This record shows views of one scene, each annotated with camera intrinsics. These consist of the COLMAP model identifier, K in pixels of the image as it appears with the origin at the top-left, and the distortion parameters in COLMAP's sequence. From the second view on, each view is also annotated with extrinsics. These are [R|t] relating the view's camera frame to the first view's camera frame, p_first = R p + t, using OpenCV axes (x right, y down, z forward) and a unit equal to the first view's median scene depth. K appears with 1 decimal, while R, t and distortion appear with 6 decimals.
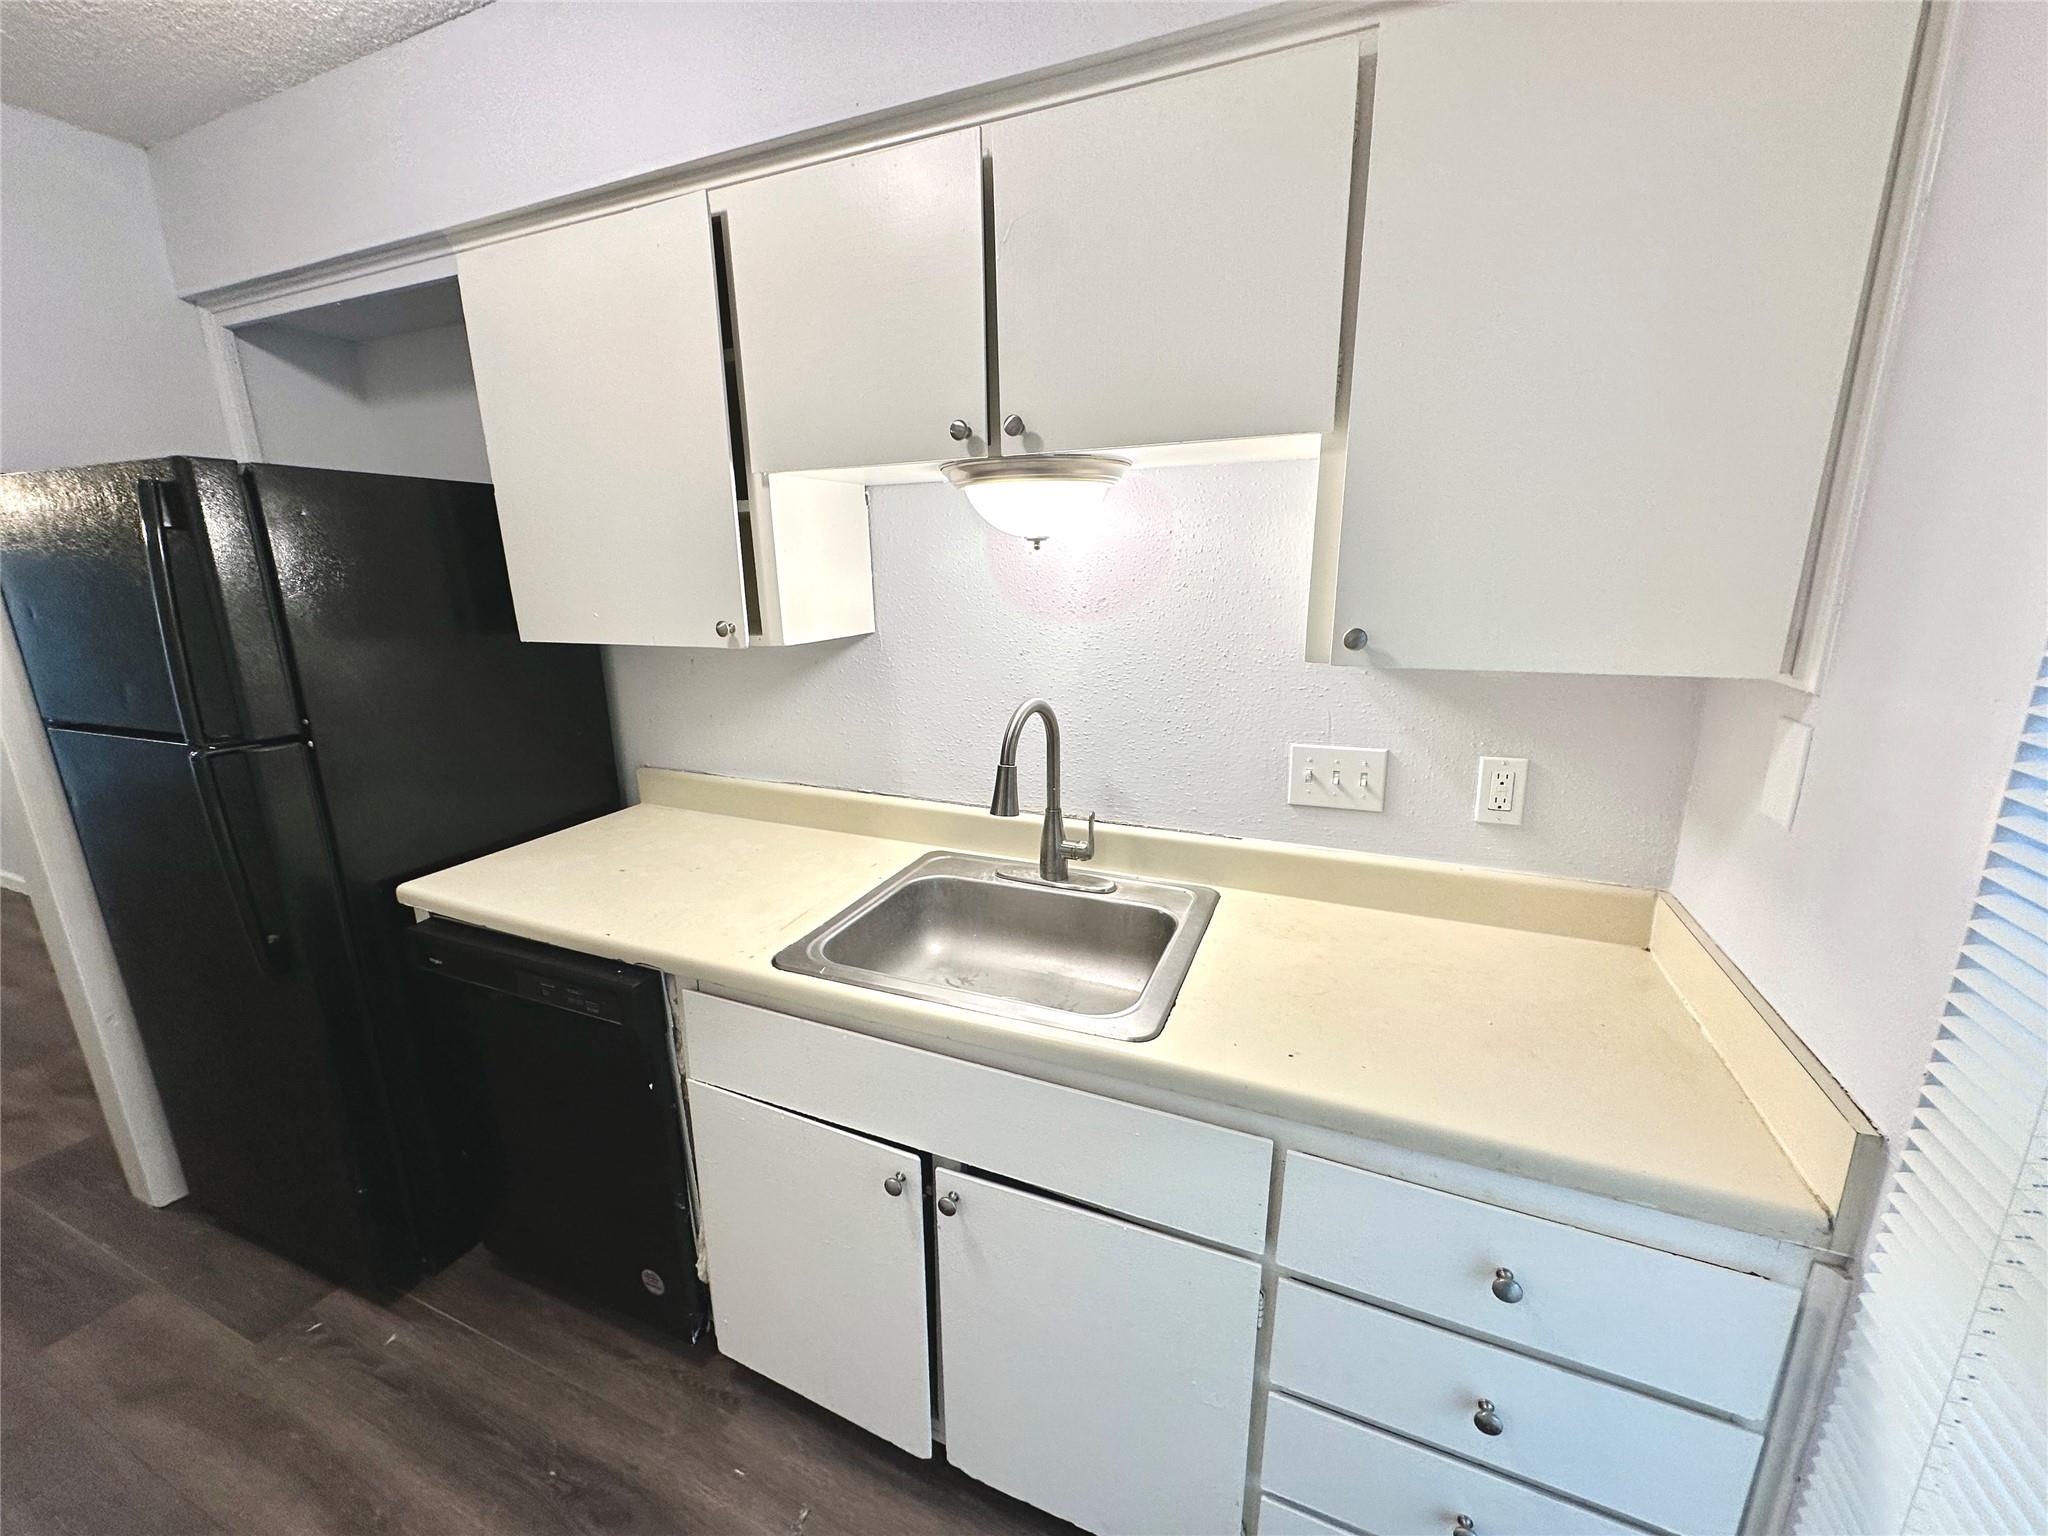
lens RADIAL K [[814.5, 0, 1017.3], [0, 814.5, 761.9], [0, 0, 1]] dist [-0.001719, 0.000525]
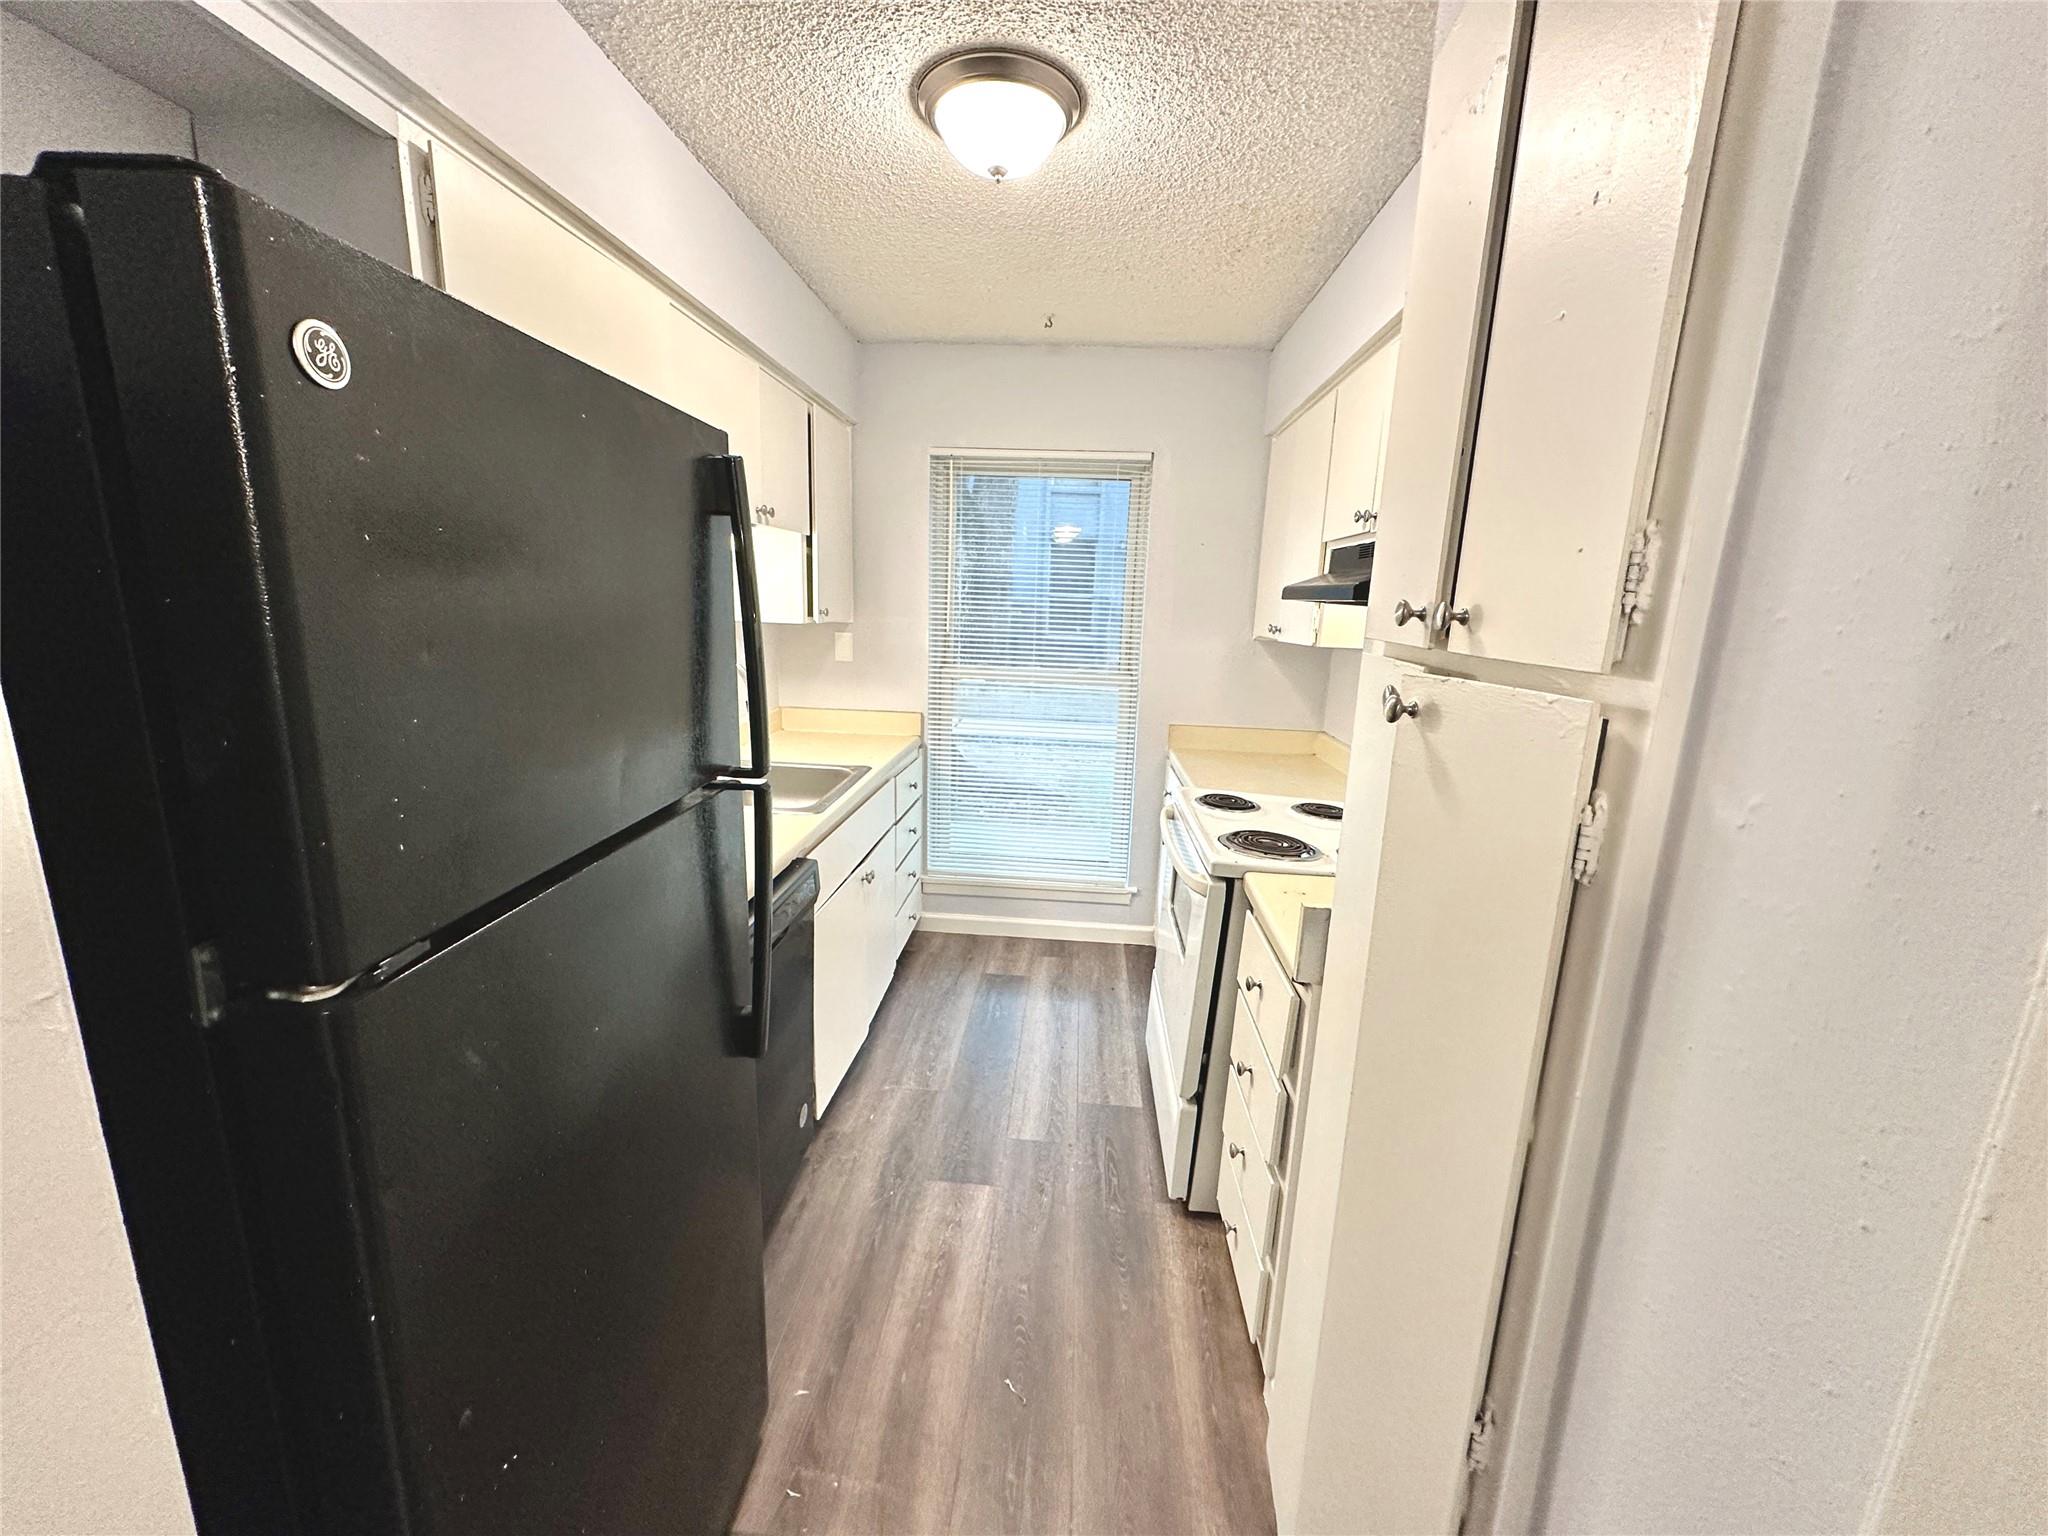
lens RADIAL K [[814.5, 0, 1020.4], [0, 814.5, 765.9], [0, 0, 1]] dist [-0.001719, 0.000525]
pose [[-0.325259, -0.189386, 0.926466, -1.774191], [0.200255, 0.943723, 0.263219, -0.184495], [-0.924178, 0.271143, -0.269029, 0.924818]]
